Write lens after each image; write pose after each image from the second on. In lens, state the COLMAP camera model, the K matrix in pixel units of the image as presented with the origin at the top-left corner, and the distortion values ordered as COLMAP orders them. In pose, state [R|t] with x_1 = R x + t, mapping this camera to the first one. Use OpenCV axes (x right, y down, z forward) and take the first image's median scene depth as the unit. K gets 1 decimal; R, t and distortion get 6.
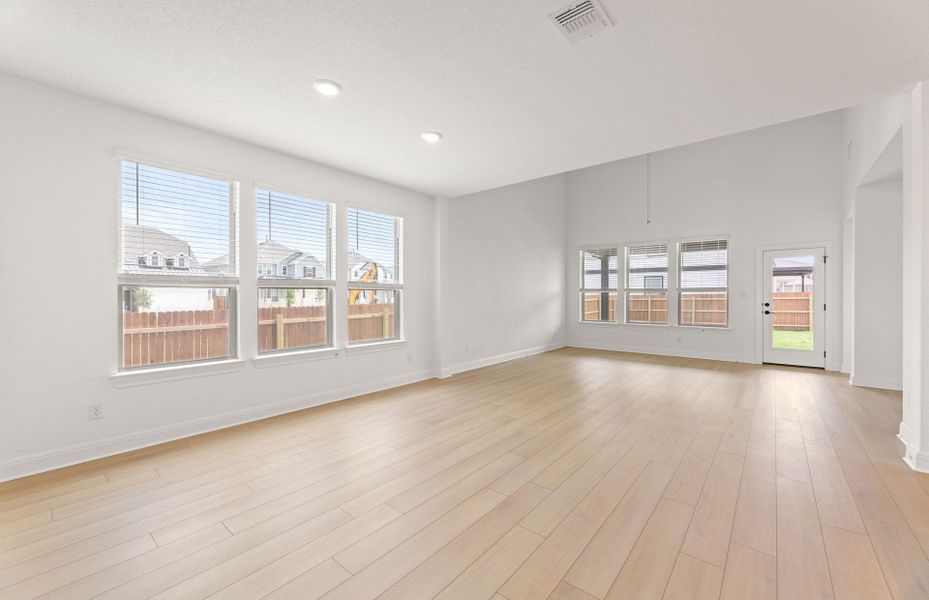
lens RADIAL K [[370.6, 0, 465.2], [0, 370.6, 297.8], [0, 0, 1]] dist [-0.002083, 0.000062]
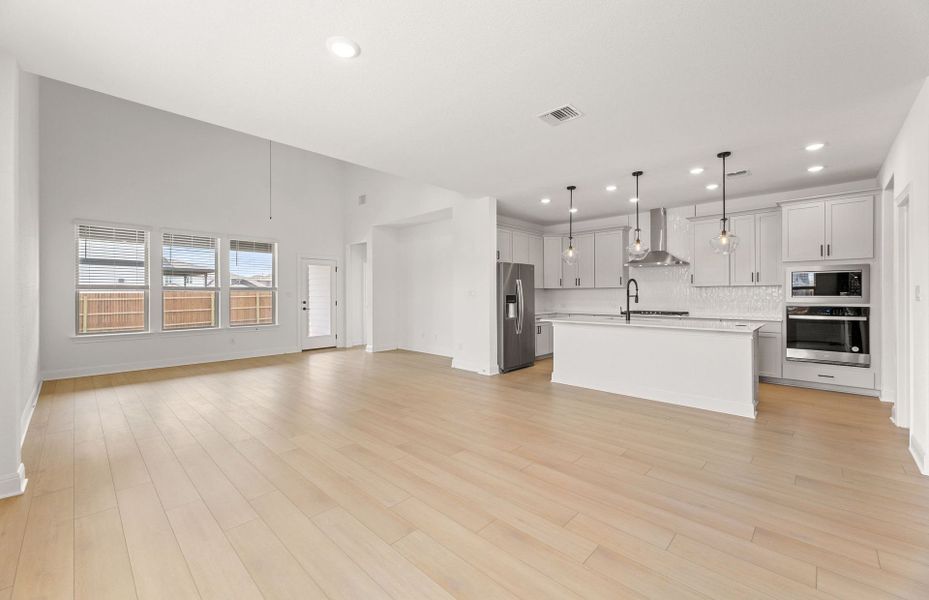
lens RADIAL K [[370.6, 0, 466.6], [0, 370.6, 294.8], [0, 0, 1]] dist [-0.002083, 0.000062]
pose [[0.064134, -0.000941, 0.997941, -0.332708], [0.007475, 0.999972, 0.000463, -0.002831], [-0.997913, 0.007430, 0.064139, 0.346027]]
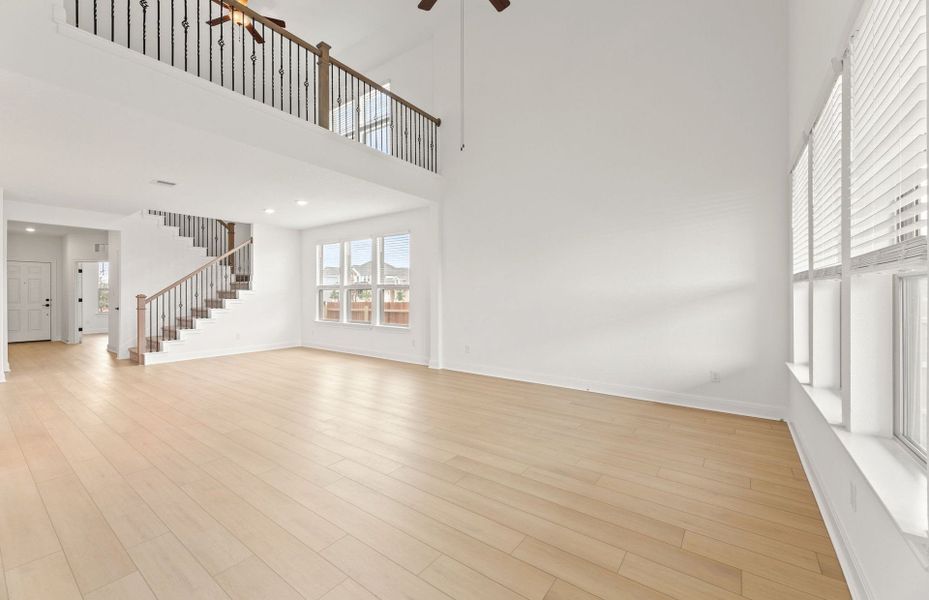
lens RADIAL K [[370.6, 0, 461.9], [0, 370.6, 295.8], [0, 0, 1]] dist [-0.002083, 0.000062]
pose [[0.044367, 0.006314, -0.998995, 0.758085], [-0.006867, 0.999958, 0.006015, -0.006986], [0.998992, 0.006593, 0.044409, 0.800131]]
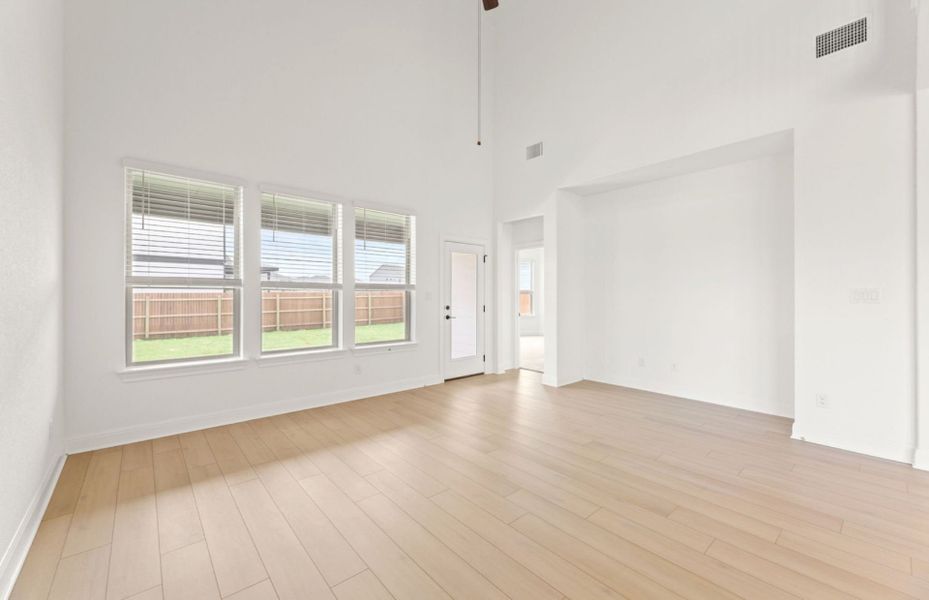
lens RADIAL K [[370.6, 0, 464.8], [0, 370.6, 296.9], [0, 0, 1]] dist [-0.002083, 0.000062]
pose [[0.158631, -0.000821, 0.987338, 0.017543], [0.001248, 0.999999, 0.000631, -0.004650], [-0.987337, 0.001132, 0.158632, 0.746009]]
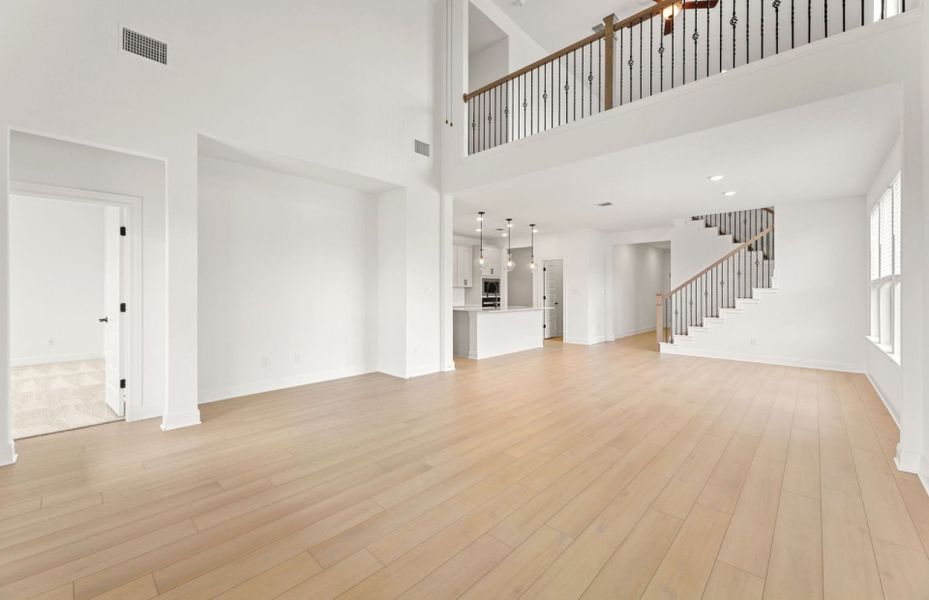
lens RADIAL K [[370.6, 0, 464.2], [0, 370.6, 293.5], [0, 0, 1]] dist [-0.002083, 0.000062]
pose [[-0.998177, -0.002014, 0.060320, 0.356999], [-0.001395, 0.999946, 0.010313, -0.007537], [-0.060338, 0.010210, -0.998126, 1.134236]]
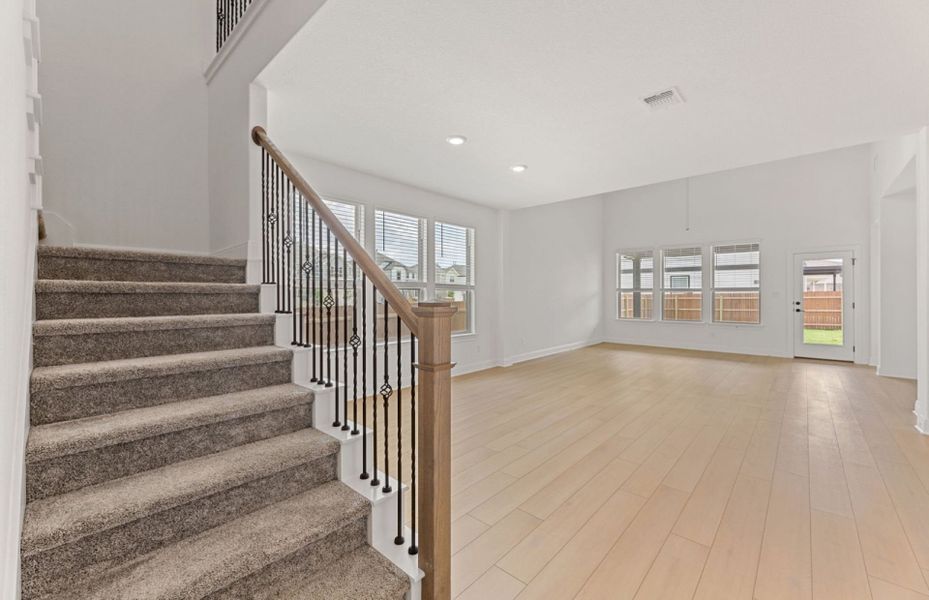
lens RADIAL K [[370.6, 0, 463.6], [0, 370.6, 294.5], [0, 0, 1]] dist [-0.002083, 0.000062]
pose [[0.998813, -0.000520, -0.048709, -0.099629], [0.000195, 0.999978, -0.006661, 0.000049], [0.048712, 0.006644, 0.998791, -0.117890]]
